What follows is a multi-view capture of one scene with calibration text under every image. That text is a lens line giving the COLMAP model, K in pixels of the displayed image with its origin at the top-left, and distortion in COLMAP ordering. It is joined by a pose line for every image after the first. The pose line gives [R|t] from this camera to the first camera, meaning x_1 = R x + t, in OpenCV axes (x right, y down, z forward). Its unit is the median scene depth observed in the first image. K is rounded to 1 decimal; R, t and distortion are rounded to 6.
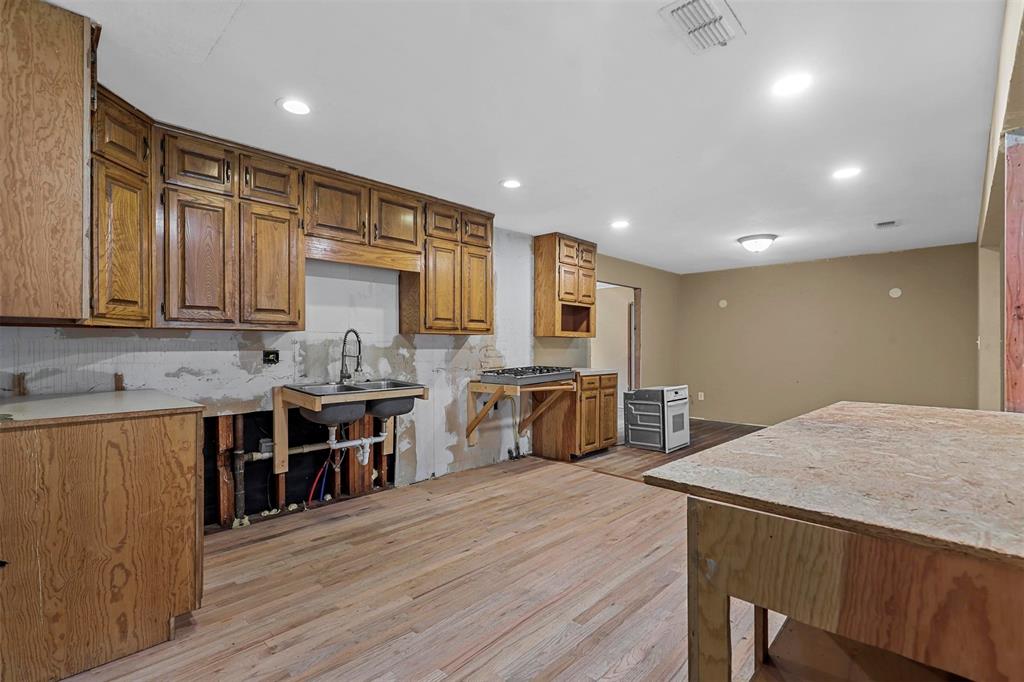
lens RADIAL K [[462.6, 0, 515.7], [0, 462.6, 345.5], [0, 0, 1]] dist [-0.000683, 0.000471]
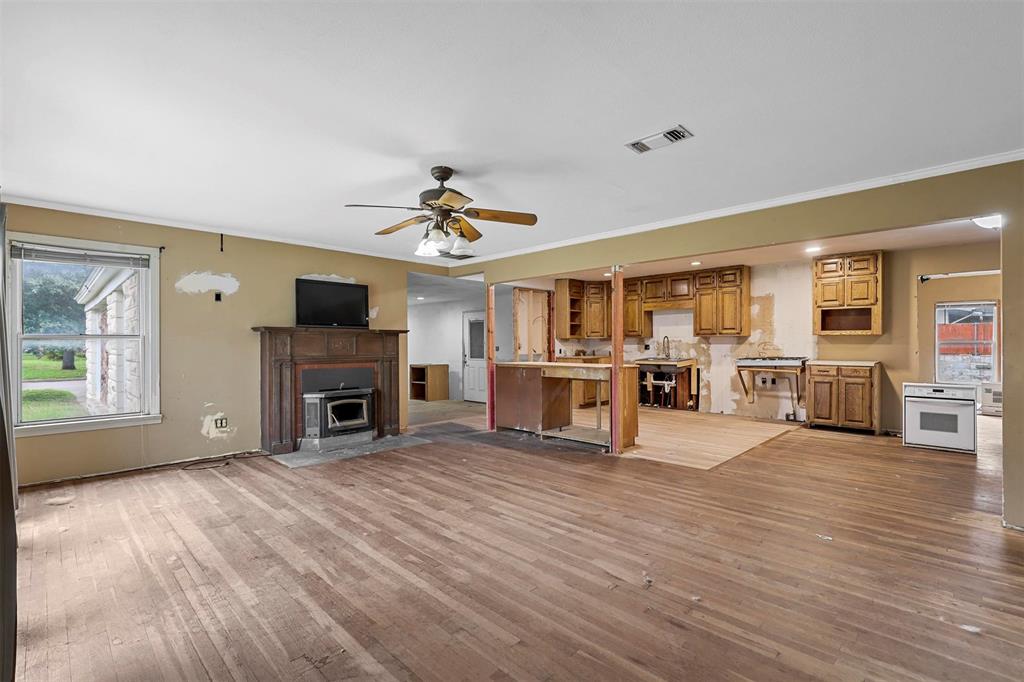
lens RADIAL K [[462.6, 0, 507.8], [0, 462.6, 340.8], [0, 0, 1]] dist [-0.000683, 0.000471]
pose [[-0.015041, -0.008894, -0.999847, 1.635748], [0.004374, 0.999950, -0.008960, 0.005581], [0.999877, -0.004508, -0.015002, 0.163435]]
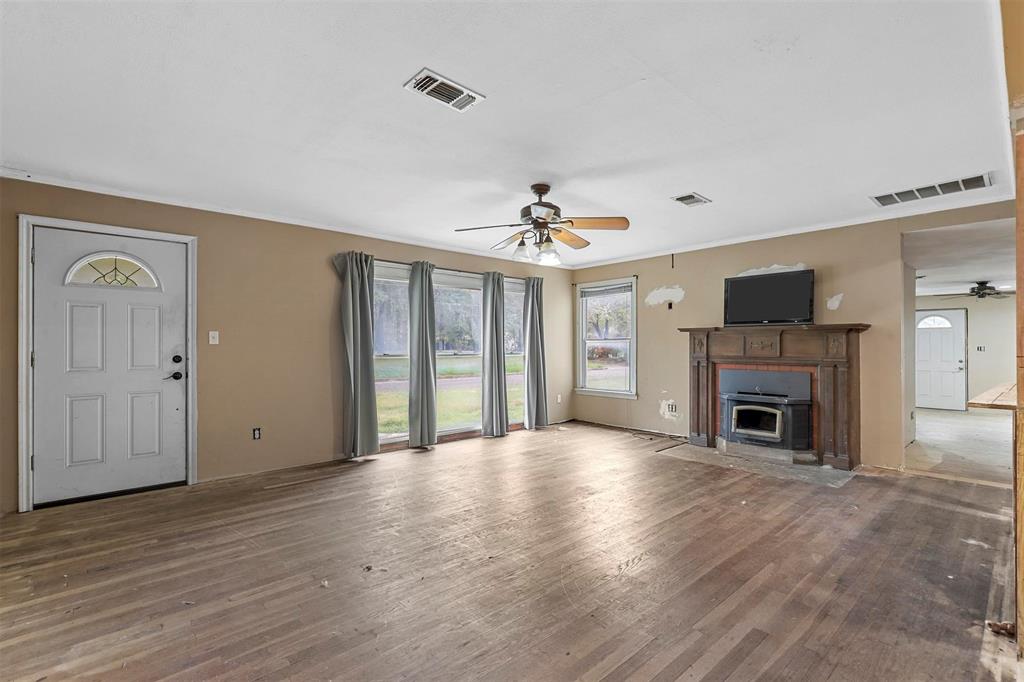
lens RADIAL K [[462.6, 0, 513.1], [0, 462.6, 343.3], [0, 0, 1]] dist [-0.000683, 0.000471]
pose [[-0.997021, -0.000498, 0.077124, 0.879884], [-0.001122, 0.999967, -0.008044, 0.010163], [-0.077117, -0.008107, -0.996989, 0.868182]]
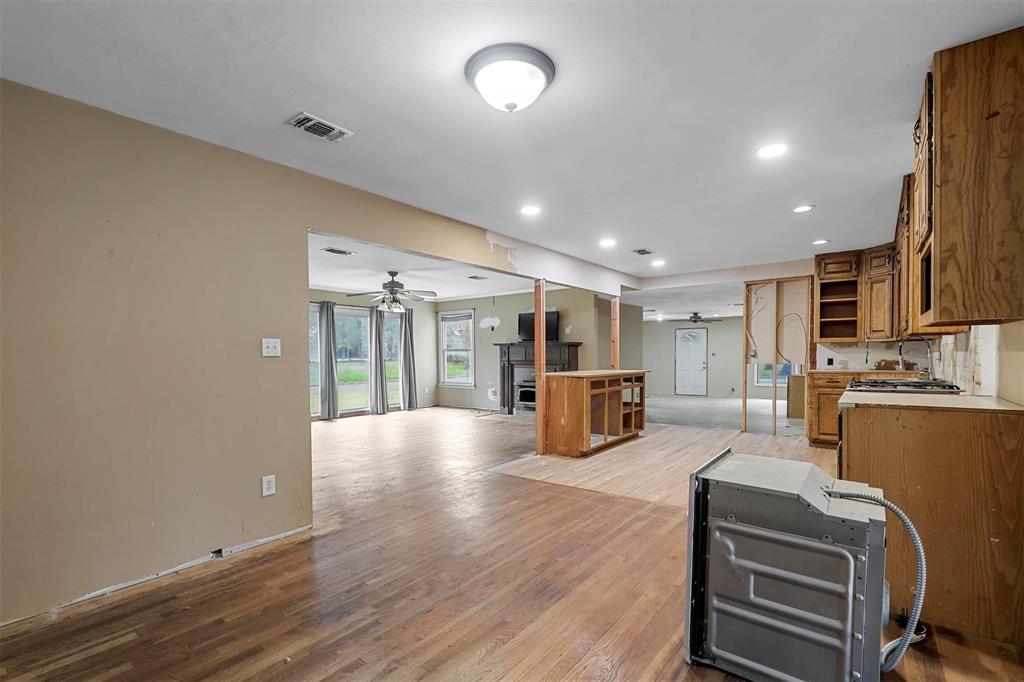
lens RADIAL K [[462.6, 0, 510.6], [0, 462.6, 365.2], [0, 0, 1]] dist [-0.000683, 0.000471]
pose [[-0.993478, 0.007810, -0.113759, 0.681760], [0.005205, 0.999718, 0.023178, 0.007823], [0.113908, 0.022435, -0.993238, 1.655612]]
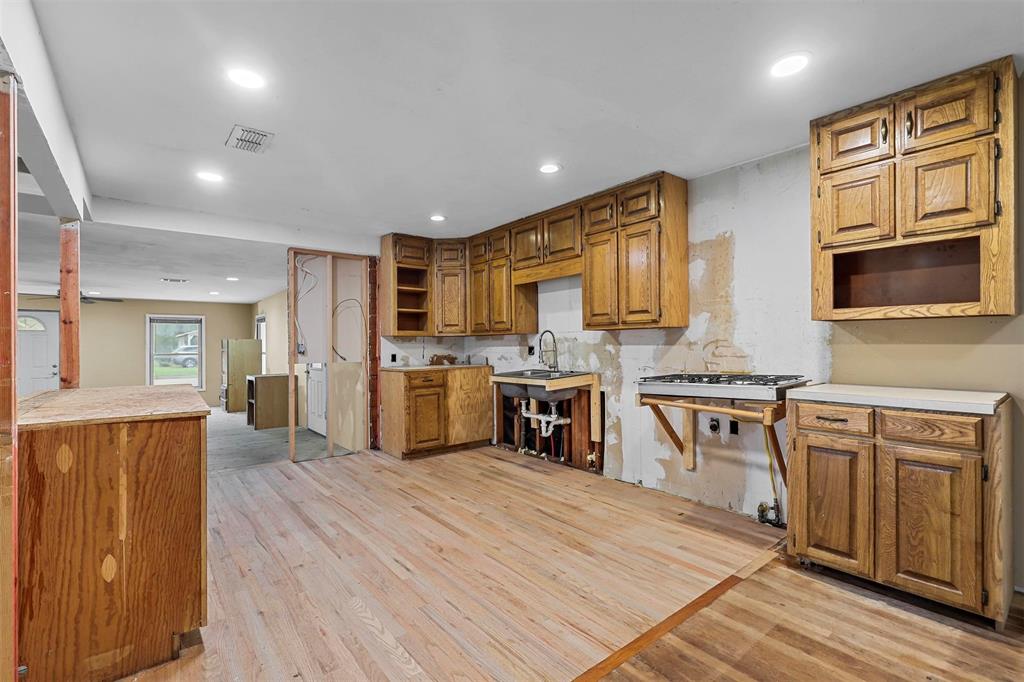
lens RADIAL K [[462.6, 0, 507.0], [0, 462.6, 341.3], [0, 0, 1]] dist [-0.000683, 0.000471]
pose [[-0.132220, -0.007780, -0.991190, 0.742059], [0.010837, 0.999898, -0.009294, 0.005123], [0.991161, -0.011971, -0.132123, 0.832832]]
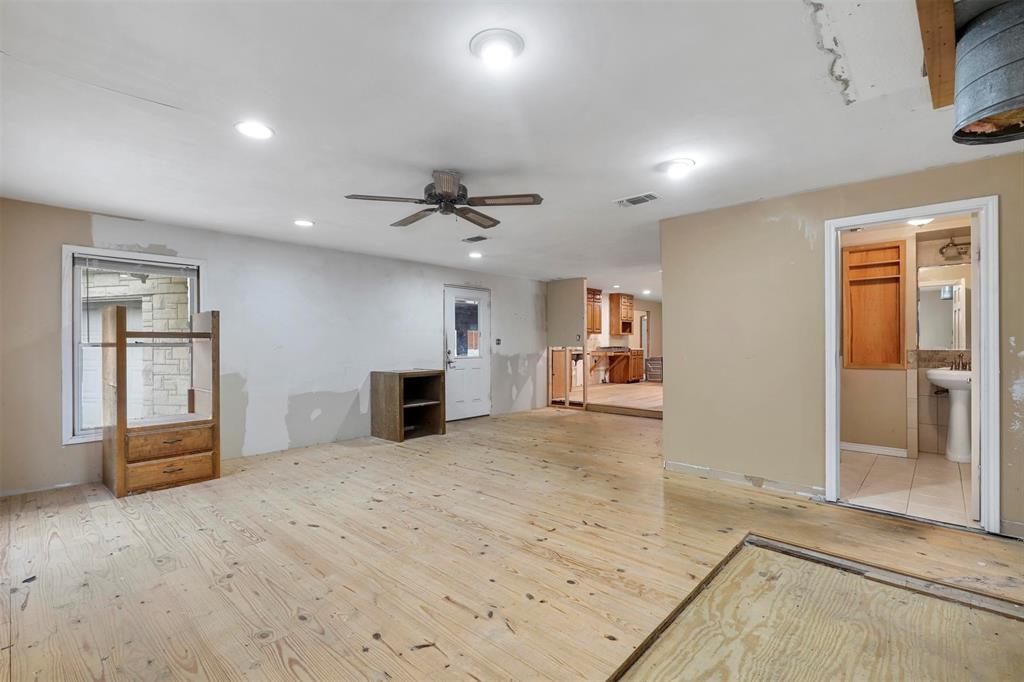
lens RADIAL K [[462.6, 0, 506.7], [0, 462.6, 346.1], [0, 0, 1]] dist [-0.000683, 0.000471]
pose [[0.999653, -0.001677, 0.026285, -0.679353], [0.001528, 0.999983, 0.005678, 0.031480], [-0.026294, -0.005636, 0.999638, -1.705301]]
